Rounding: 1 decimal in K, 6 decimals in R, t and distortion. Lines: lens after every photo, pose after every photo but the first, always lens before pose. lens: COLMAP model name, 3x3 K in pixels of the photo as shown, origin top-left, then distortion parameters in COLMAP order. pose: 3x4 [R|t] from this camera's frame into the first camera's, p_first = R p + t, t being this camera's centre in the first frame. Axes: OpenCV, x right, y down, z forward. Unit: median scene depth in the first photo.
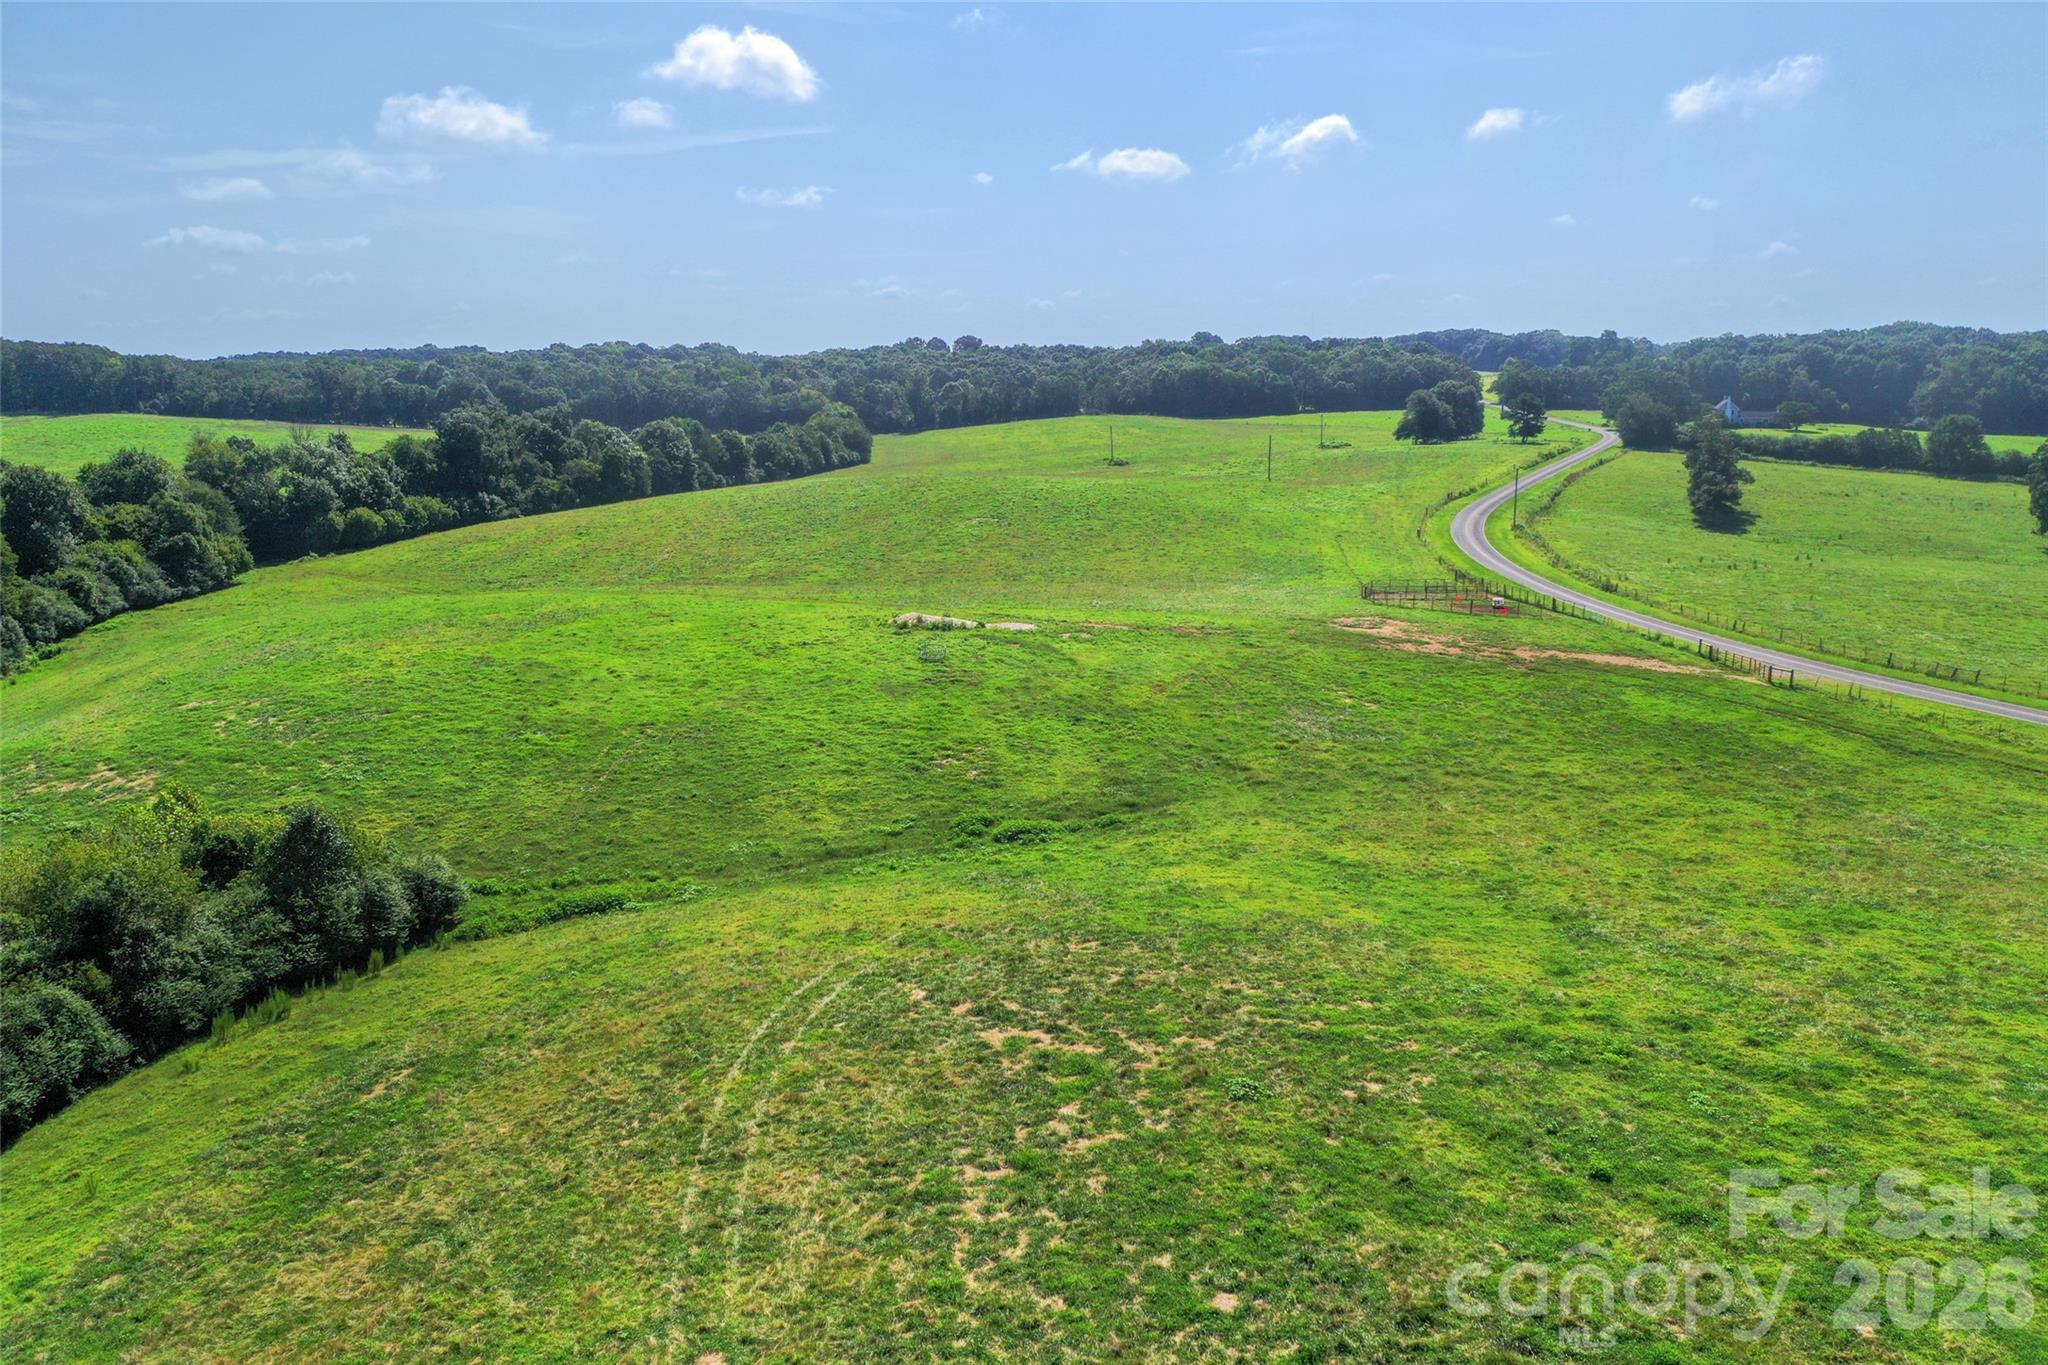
lens RADIAL K [[1602.7, 0, 1045.8], [0, 1602.7, 669.1], [0, 0, 1]] dist [-0.019734, 0.005331]
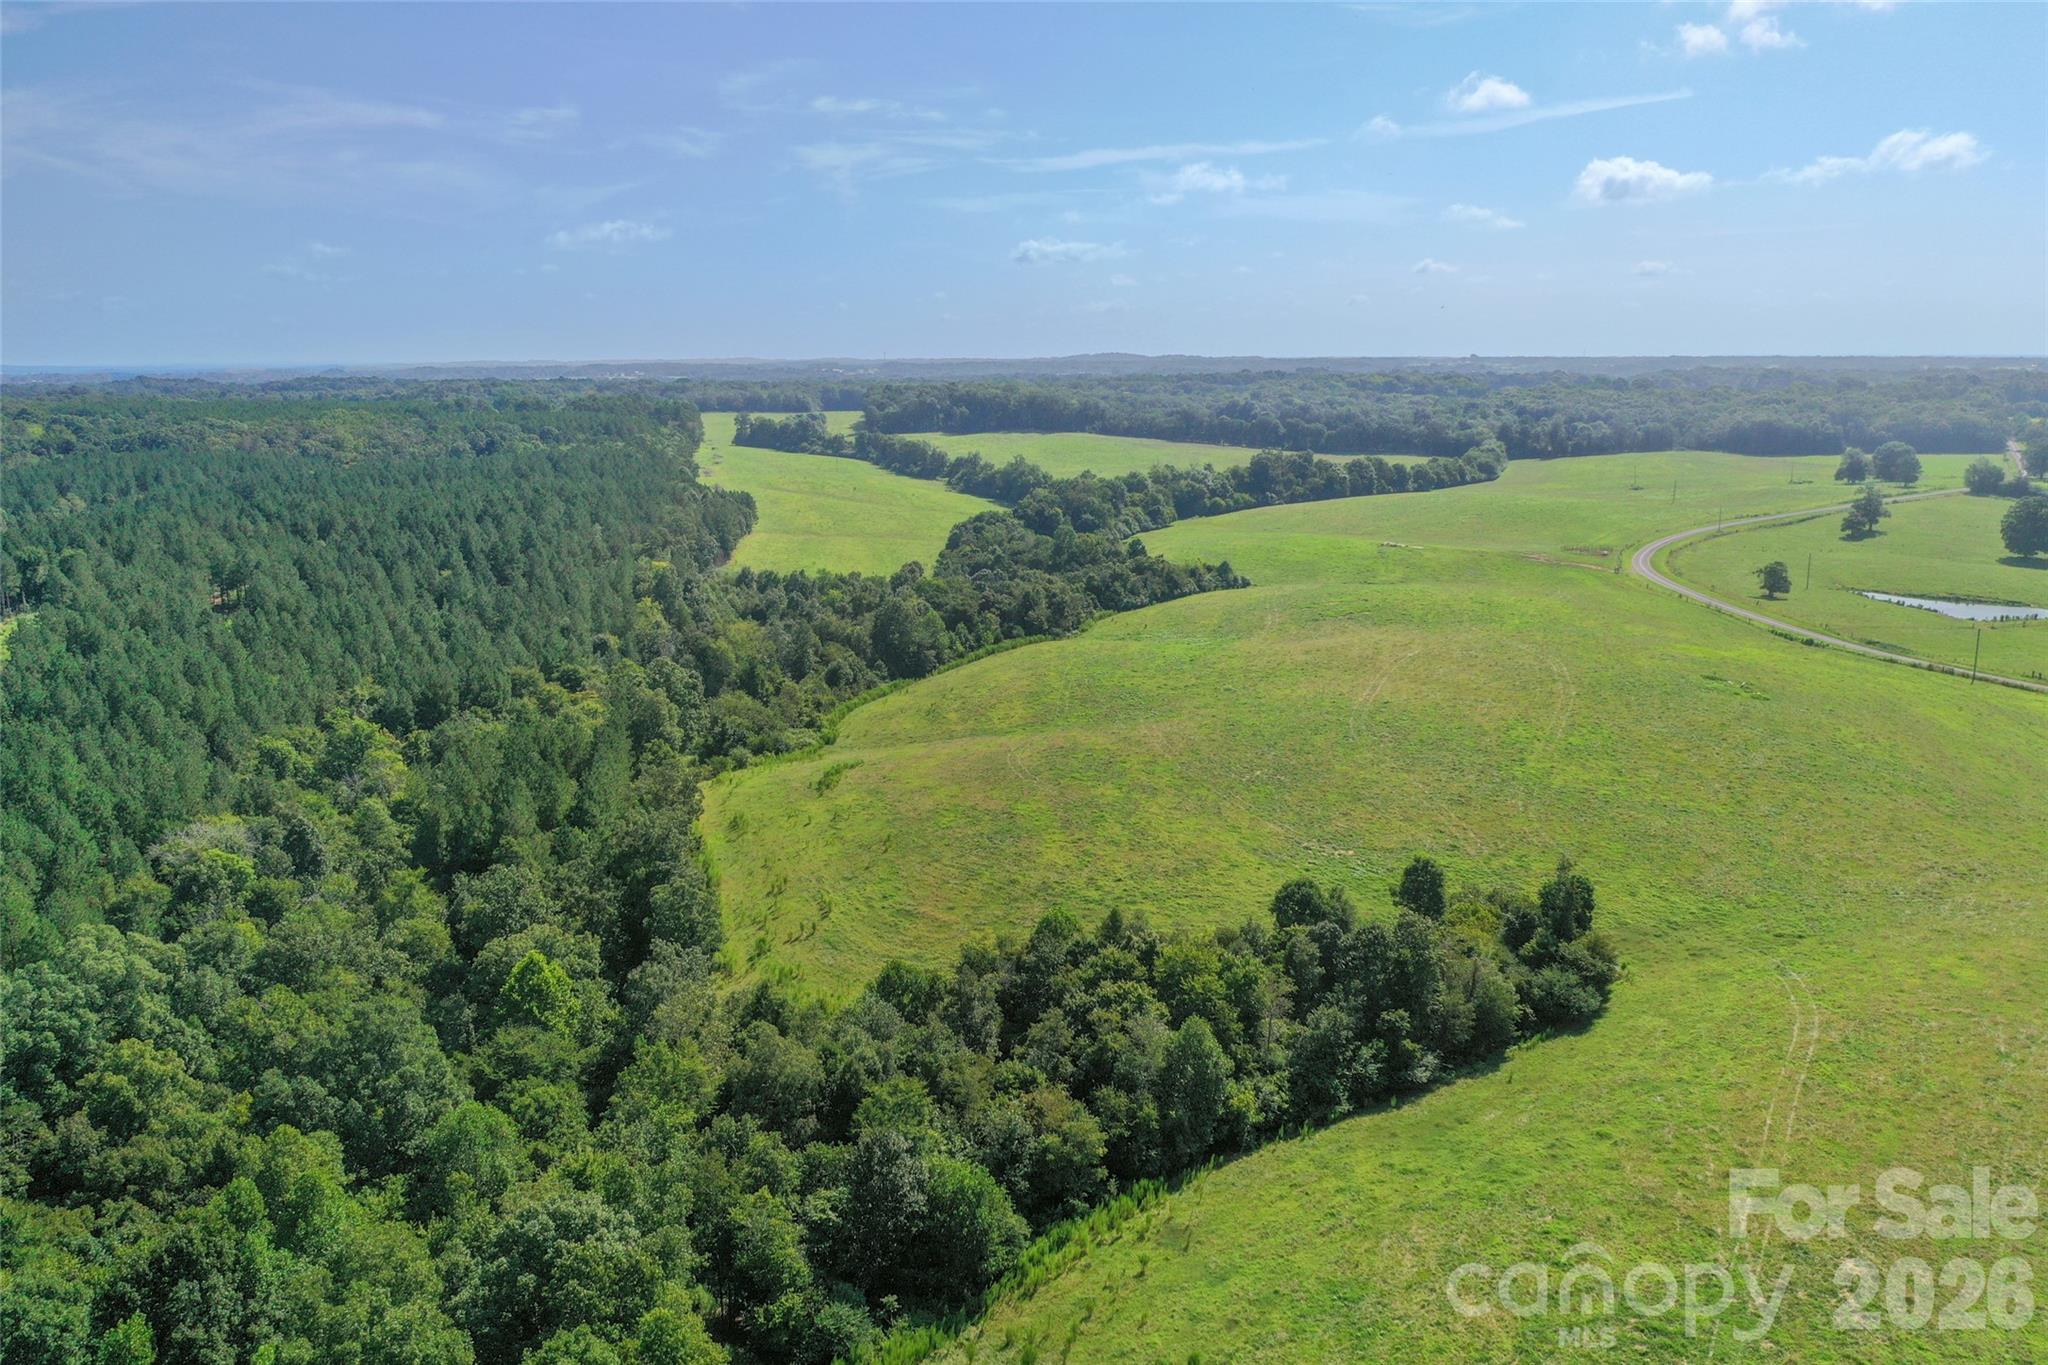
lens RADIAL K [[1602.7, 0, 997.6], [0, 1602.7, 703.7], [0, 0, 1]] dist [-0.019734, 0.005331]
pose [[0.872895, 0.105500, -0.476366, 0.381891], [-0.091439, 0.994416, 0.052678, 0.091382], [0.479264, -0.002424, 0.877668, -1.053499]]
